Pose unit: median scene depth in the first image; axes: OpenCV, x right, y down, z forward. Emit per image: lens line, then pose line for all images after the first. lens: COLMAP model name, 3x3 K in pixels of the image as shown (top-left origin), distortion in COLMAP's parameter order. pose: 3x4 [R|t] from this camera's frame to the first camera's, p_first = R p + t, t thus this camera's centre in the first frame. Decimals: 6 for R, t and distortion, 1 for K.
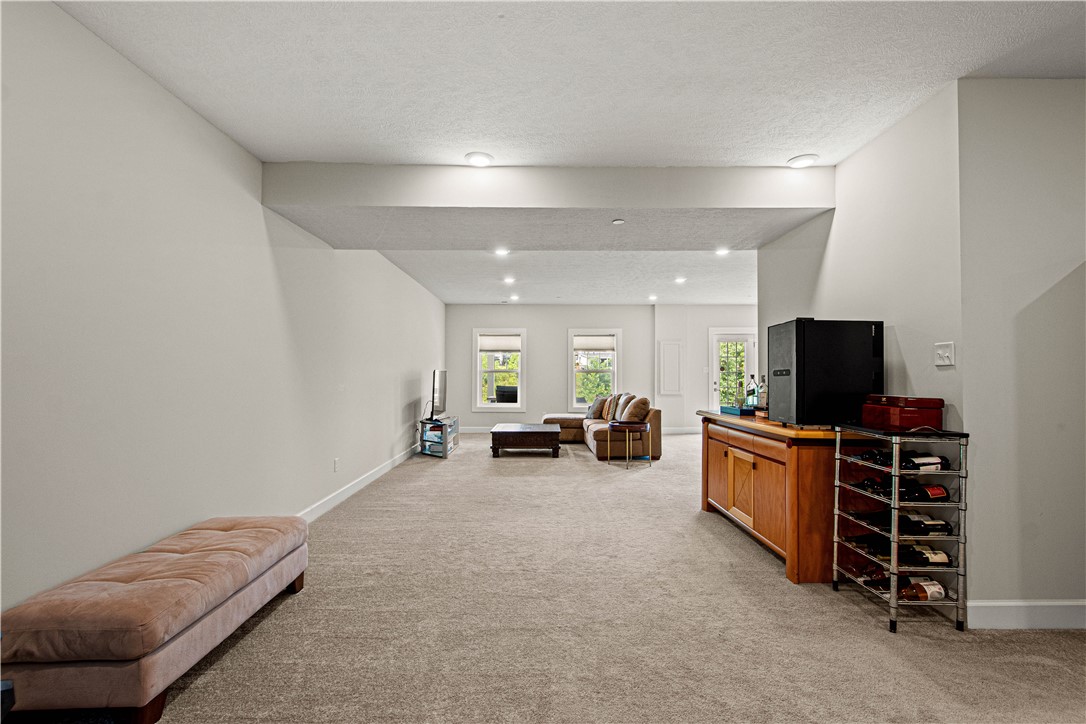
lens RADIAL K [[485.2, 0, 537.4], [0, 485.2, 365.5], [0, 0, 1]] dist [0.002886, 0.000843]
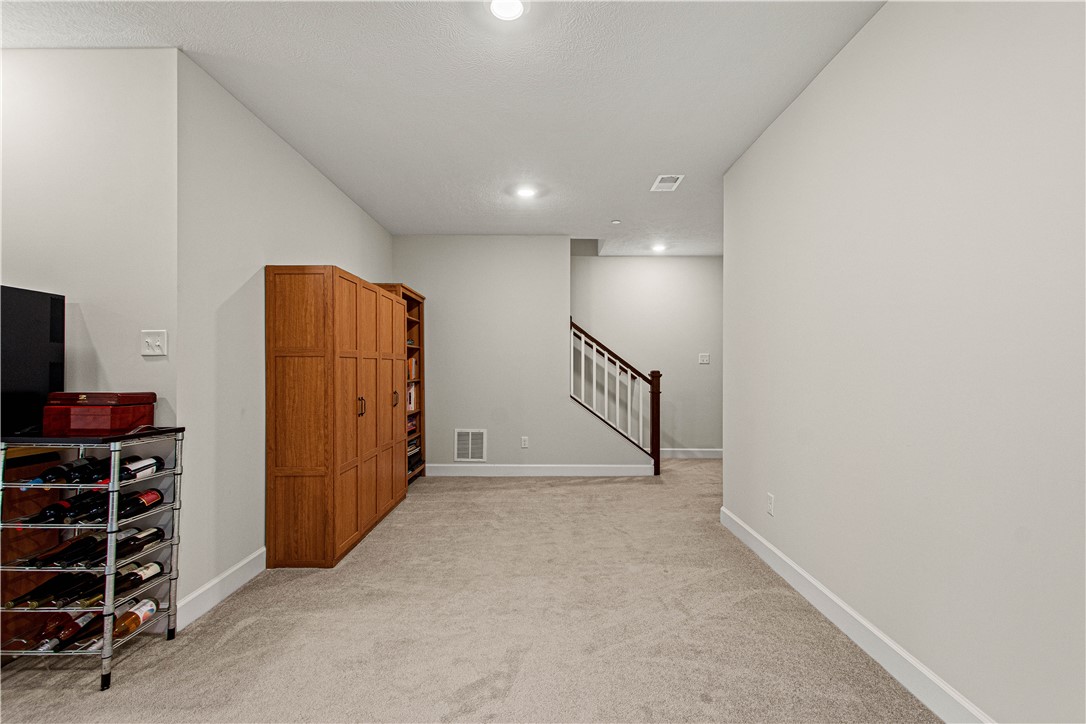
lens RADIAL K [[485.2, 0, 543.3], [0, 485.2, 365.4], [0, 0, 1]] dist [0.002886, 0.000843]
pose [[0.006292, 0.003462, 0.999974, -0.062935], [-0.021552, 0.999762, -0.003325, 0.006213], [-0.999748, -0.021531, 0.006365, 0.286330]]
